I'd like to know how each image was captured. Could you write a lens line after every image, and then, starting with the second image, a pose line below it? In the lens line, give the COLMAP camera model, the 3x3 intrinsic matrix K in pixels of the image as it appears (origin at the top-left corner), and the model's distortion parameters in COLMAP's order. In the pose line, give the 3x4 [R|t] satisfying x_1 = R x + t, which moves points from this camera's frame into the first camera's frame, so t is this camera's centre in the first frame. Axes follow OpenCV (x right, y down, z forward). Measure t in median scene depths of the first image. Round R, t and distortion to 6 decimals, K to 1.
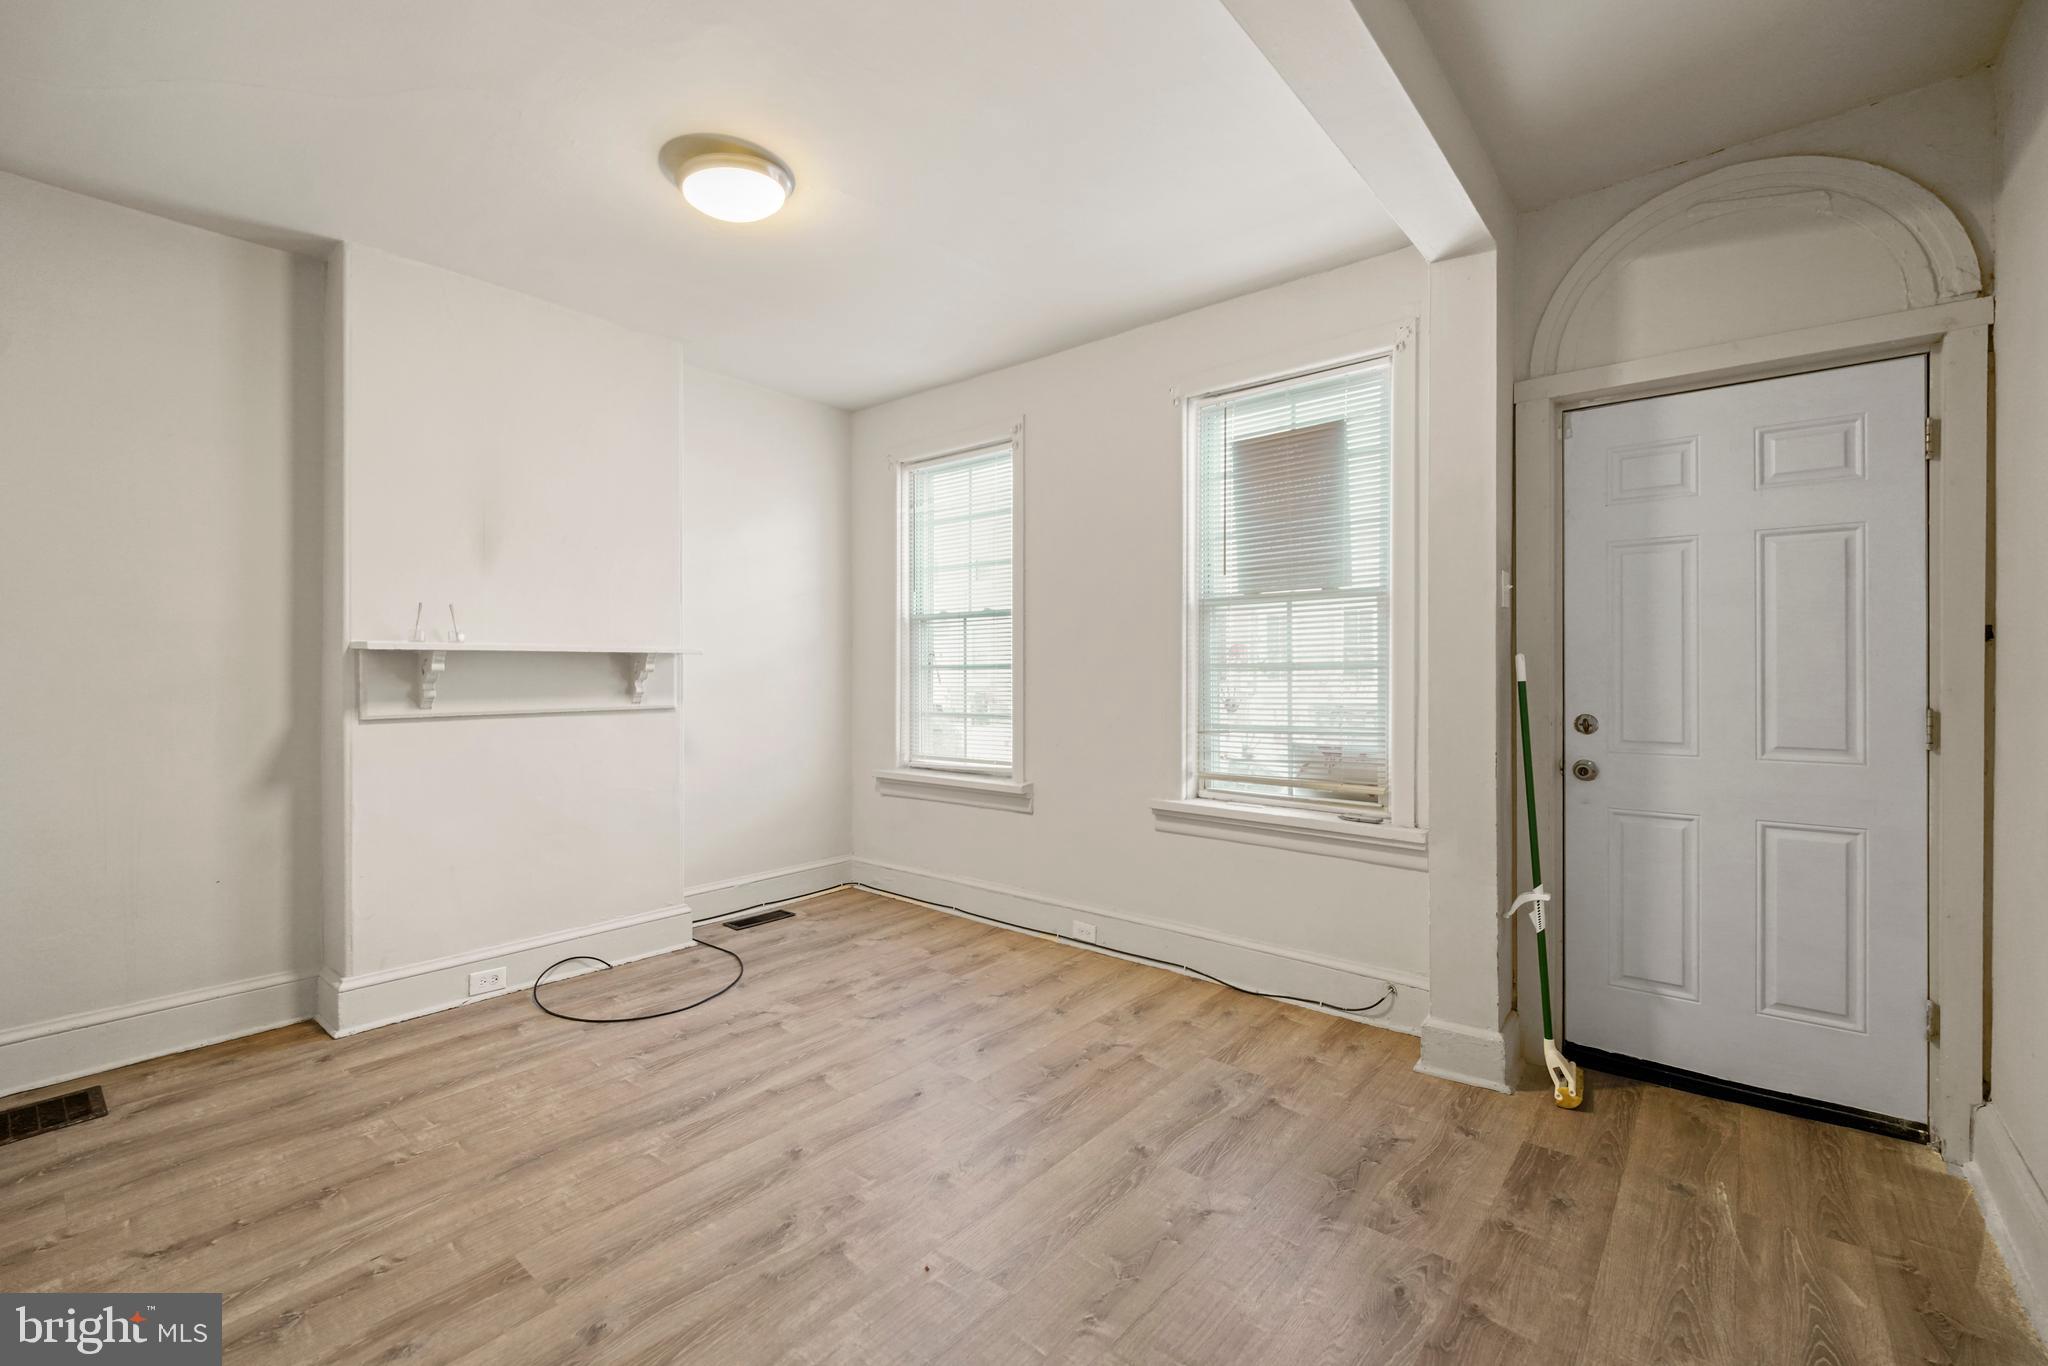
lens RADIAL K [[845.4, 0, 1020.9], [0, 845.4, 669.7], [0, 0, 1]] dist [0.001457, -0.000393]
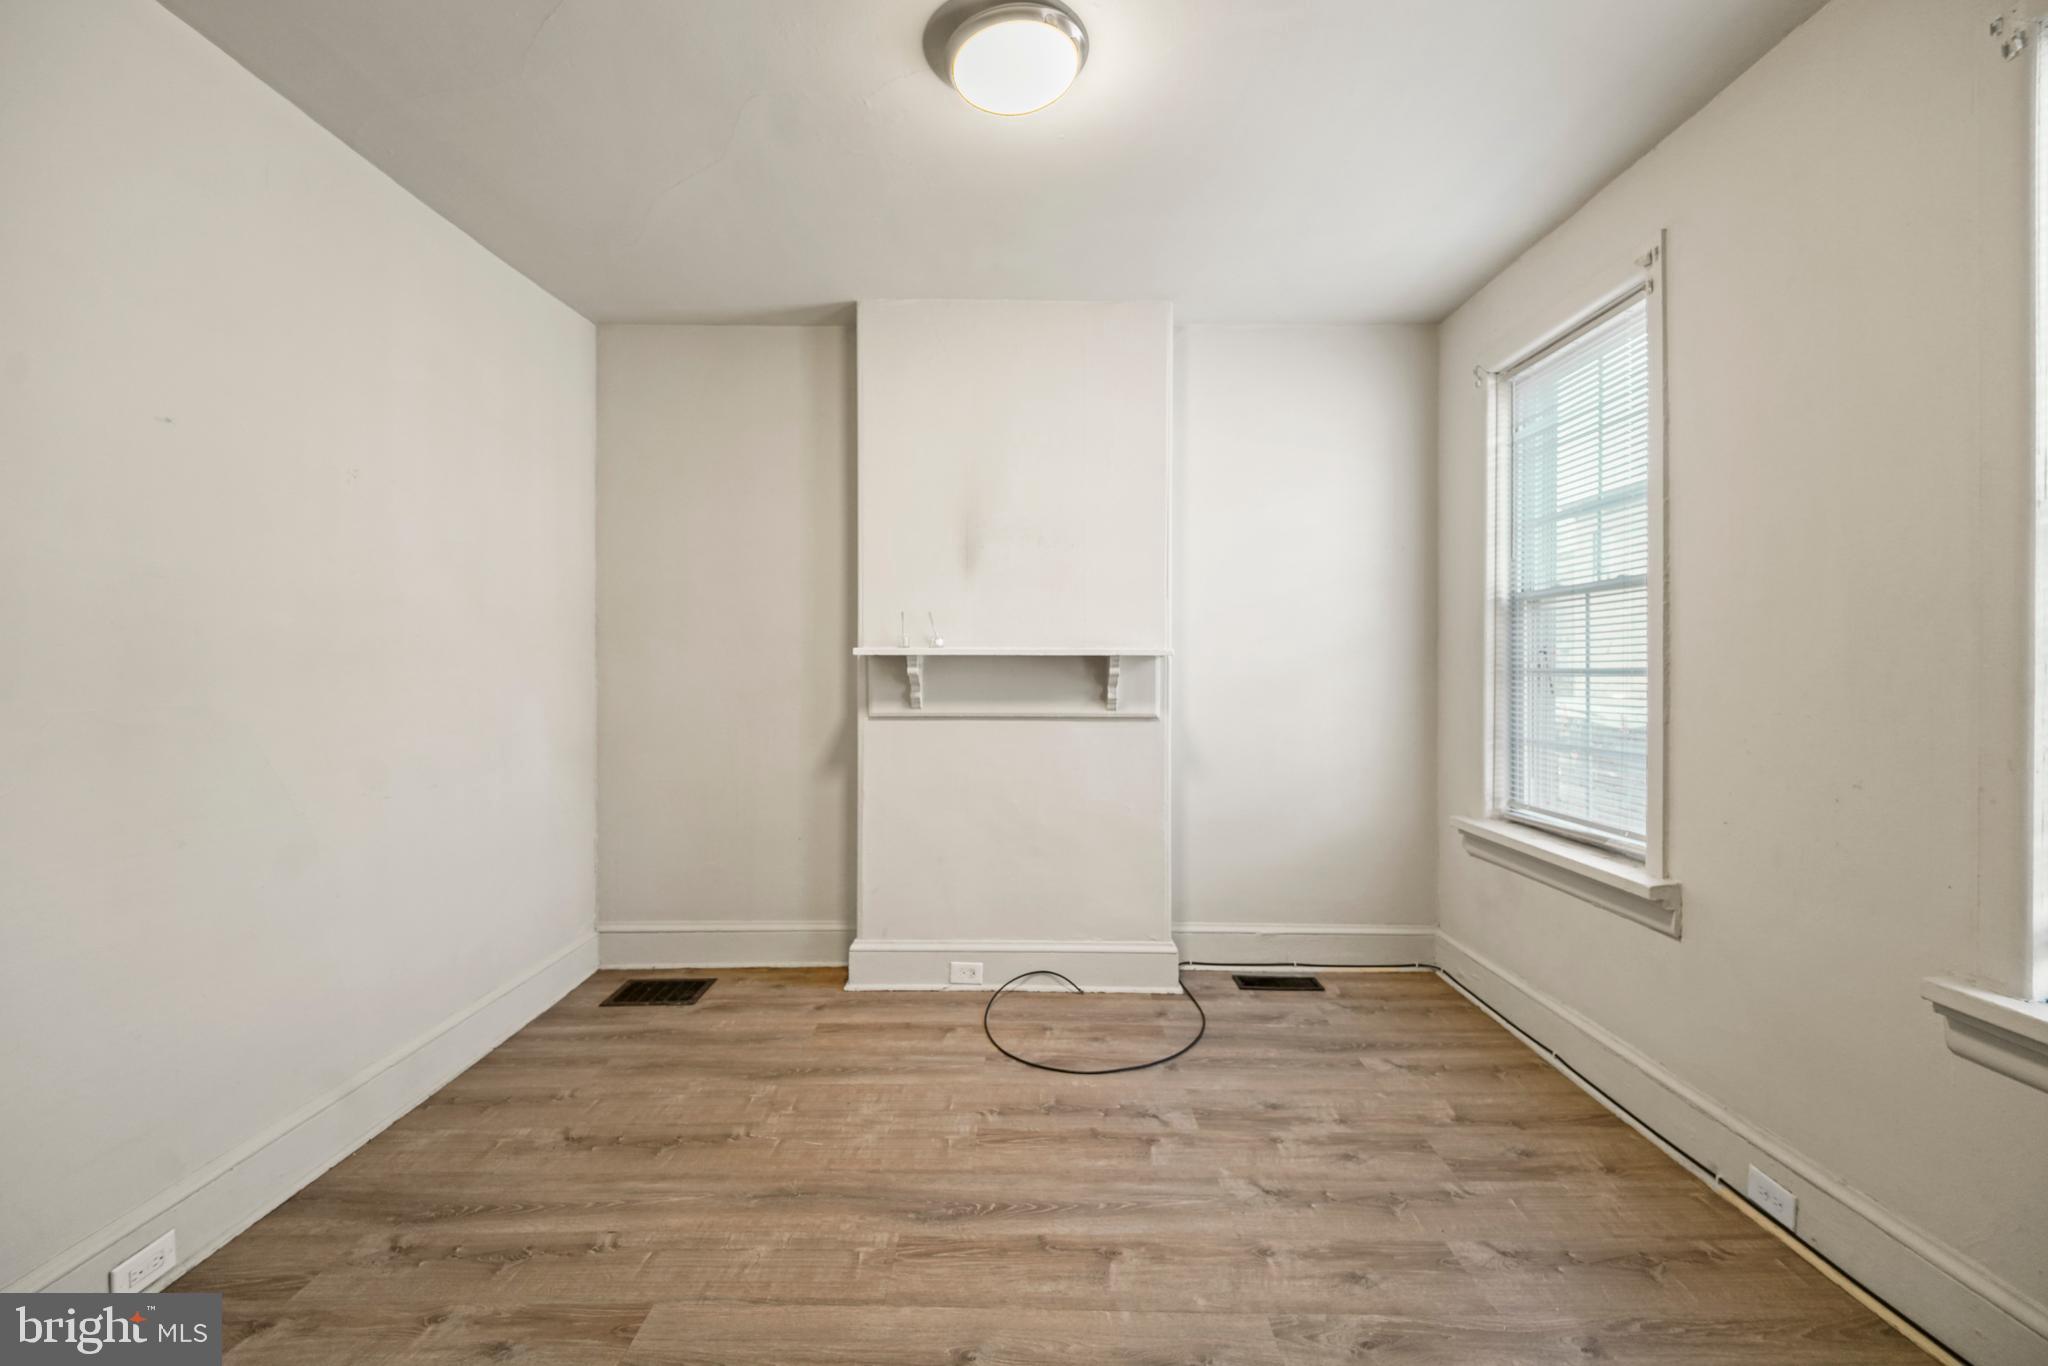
lens RADIAL K [[850.1, 0, 1016.8], [0, 850.1, 660.7], [0, 0, 1]] dist [0.040320, -0.029010]
pose [[0.638504, -0.002369, -0.769615, 0.206178], [-0.002191, 0.999986, -0.004896, -0.009844], [0.769616, 0.004812, 0.638489, 0.361030]]
